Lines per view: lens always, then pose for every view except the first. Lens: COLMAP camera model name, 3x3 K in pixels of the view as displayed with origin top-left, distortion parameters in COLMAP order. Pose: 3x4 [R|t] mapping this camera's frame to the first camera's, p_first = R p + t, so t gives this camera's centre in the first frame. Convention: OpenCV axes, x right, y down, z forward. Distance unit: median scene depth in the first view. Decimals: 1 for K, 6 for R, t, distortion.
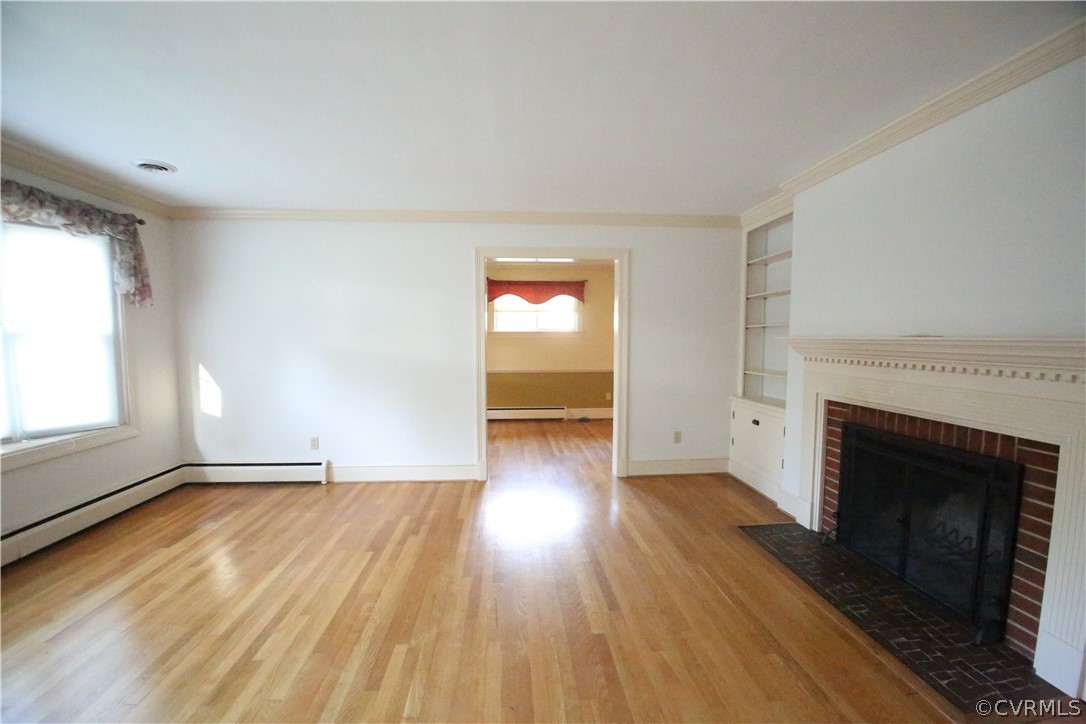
lens RADIAL K [[429.4, 0, 537.5], [0, 429.4, 367.7], [0, 0, 1]] dist [-0.021430, -0.007501]
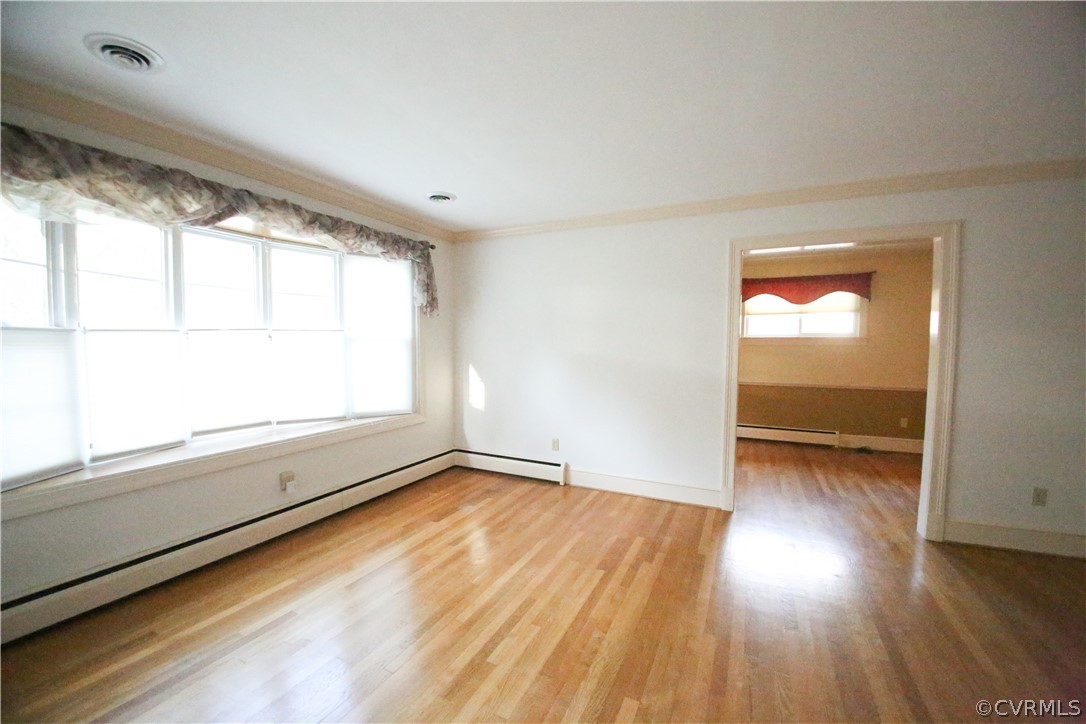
lens RADIAL K [[429.4, 0, 537.5], [0, 429.4, 367.7], [0, 0, 1]] dist [-0.021430, -0.007501]
pose [[0.860352, 0.033340, -0.508608, -0.043240], [-0.040123, 0.999192, -0.002372, -0.007175], [0.508118, 0.022448, 0.860995, 0.090891]]
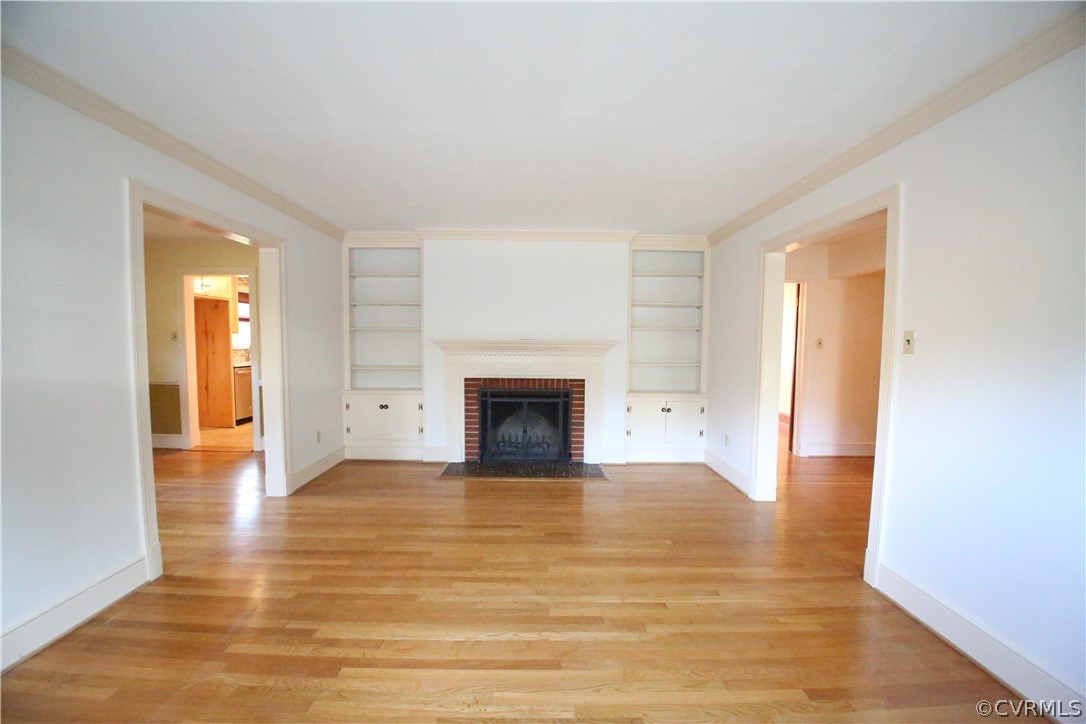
lens RADIAL K [[429.4, 0, 537.5], [0, 429.4, 367.7], [0, 0, 1]] dist [-0.021430, -0.007501]
pose [[0.079064, -0.060492, 0.995032, -0.859563], [0.058292, 0.996730, 0.055964, -0.036729], [-0.995164, 0.053577, 0.082332, 0.553233]]
